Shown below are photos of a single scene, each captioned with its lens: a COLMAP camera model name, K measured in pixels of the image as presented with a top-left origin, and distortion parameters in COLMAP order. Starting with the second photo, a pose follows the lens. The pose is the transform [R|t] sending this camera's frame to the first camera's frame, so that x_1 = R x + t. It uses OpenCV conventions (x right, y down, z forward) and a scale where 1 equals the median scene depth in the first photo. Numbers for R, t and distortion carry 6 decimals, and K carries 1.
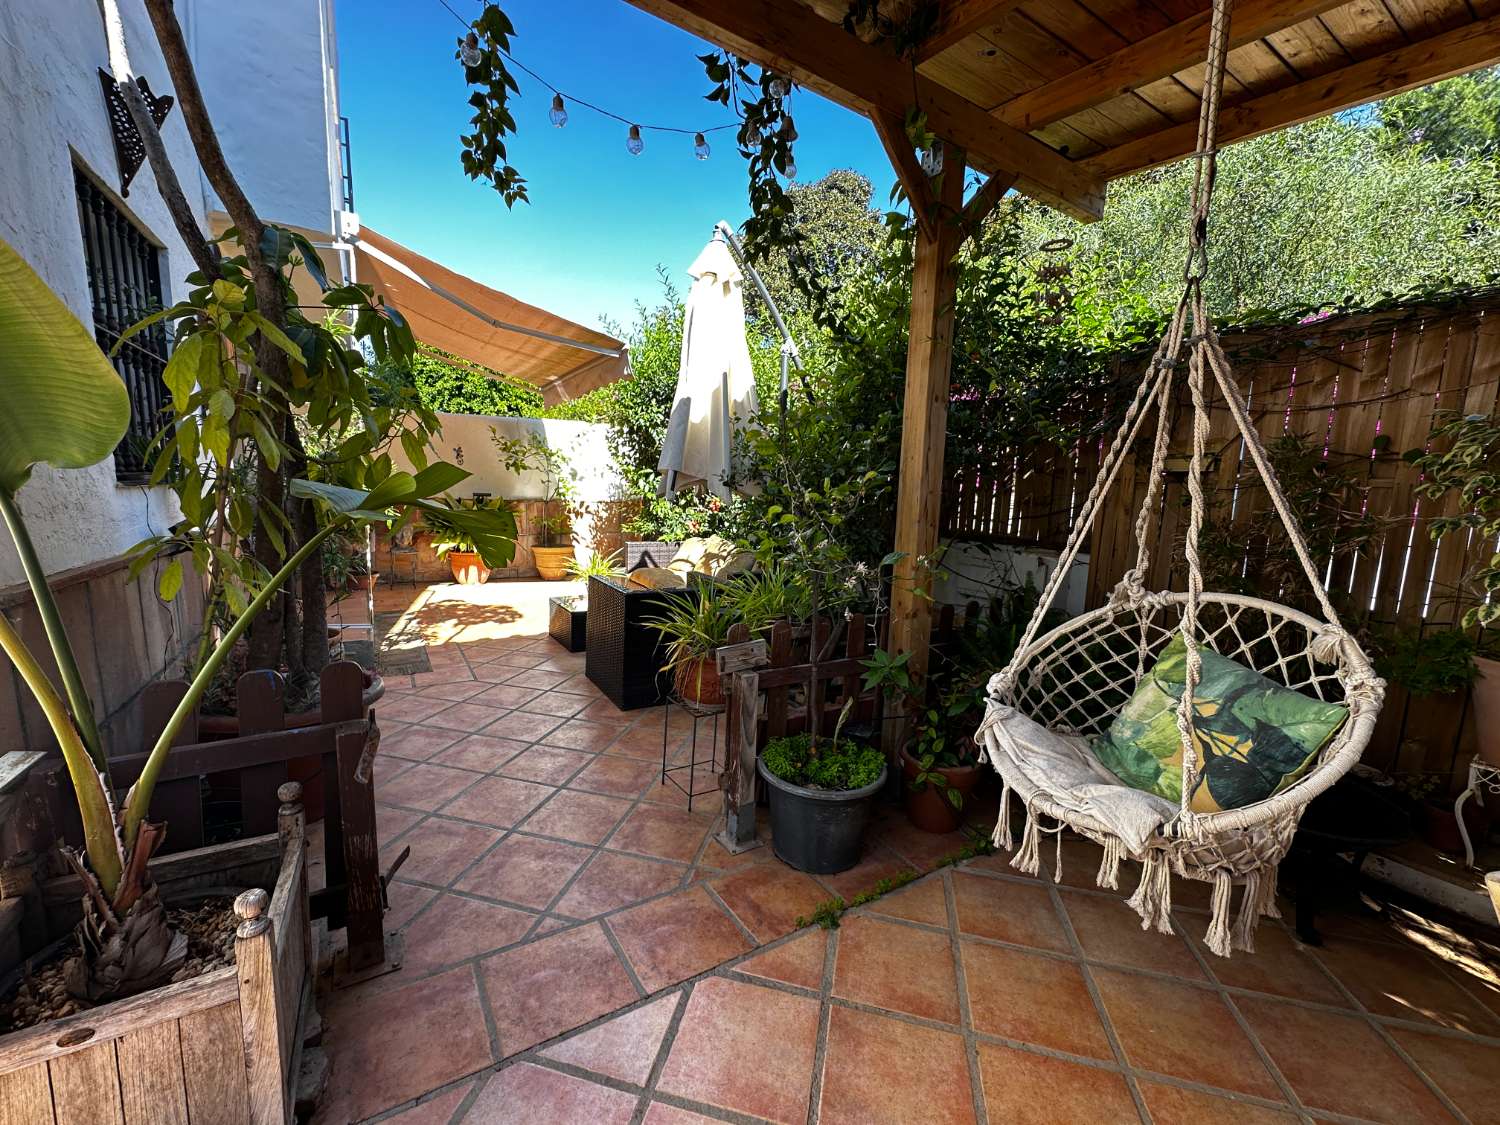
lens RADIAL K [[592.8, 0, 749.2], [0, 592.8, 556.6], [0, 0, 1]] dist [-0.004319, 0.000028]
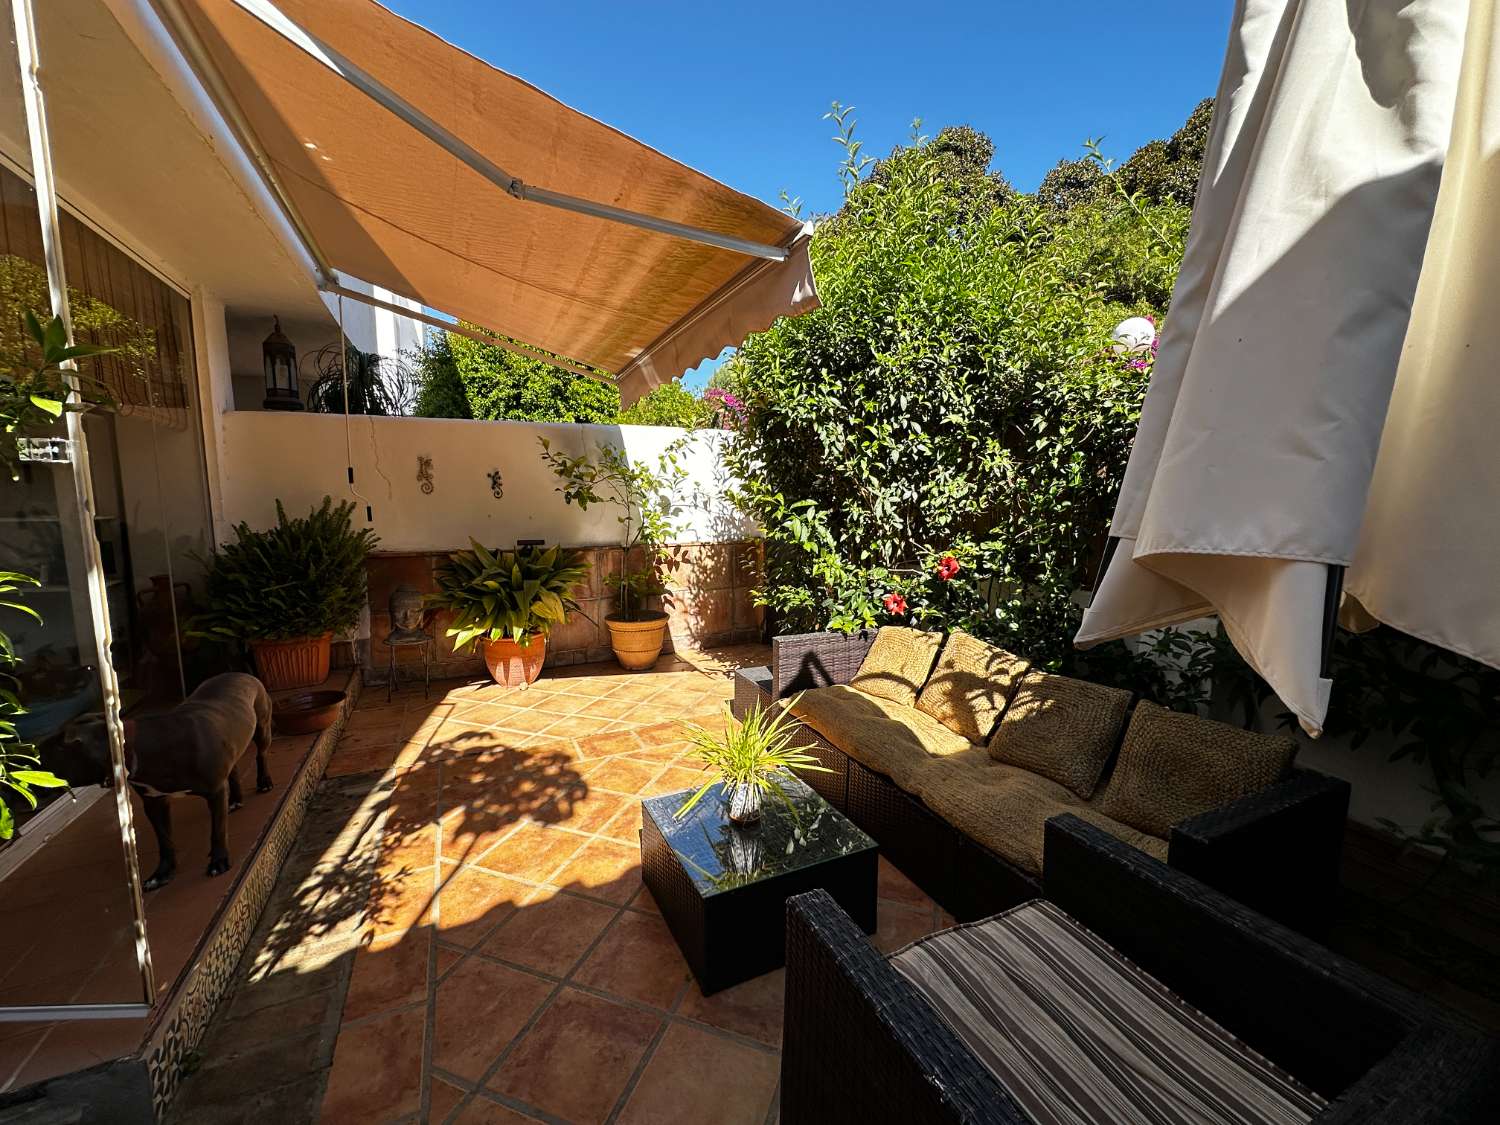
lens RADIAL K [[592.8, 0, 753.8], [0, 592.8, 560.9], [0, 0, 1]] dist [-0.004319, 0.000028]
pose [[0.993791, -0.018408, -0.109725, -0.155583], [0.016709, 0.999726, -0.016380, -0.079782], [0.109997, 0.014445, 0.993827, 0.433917]]
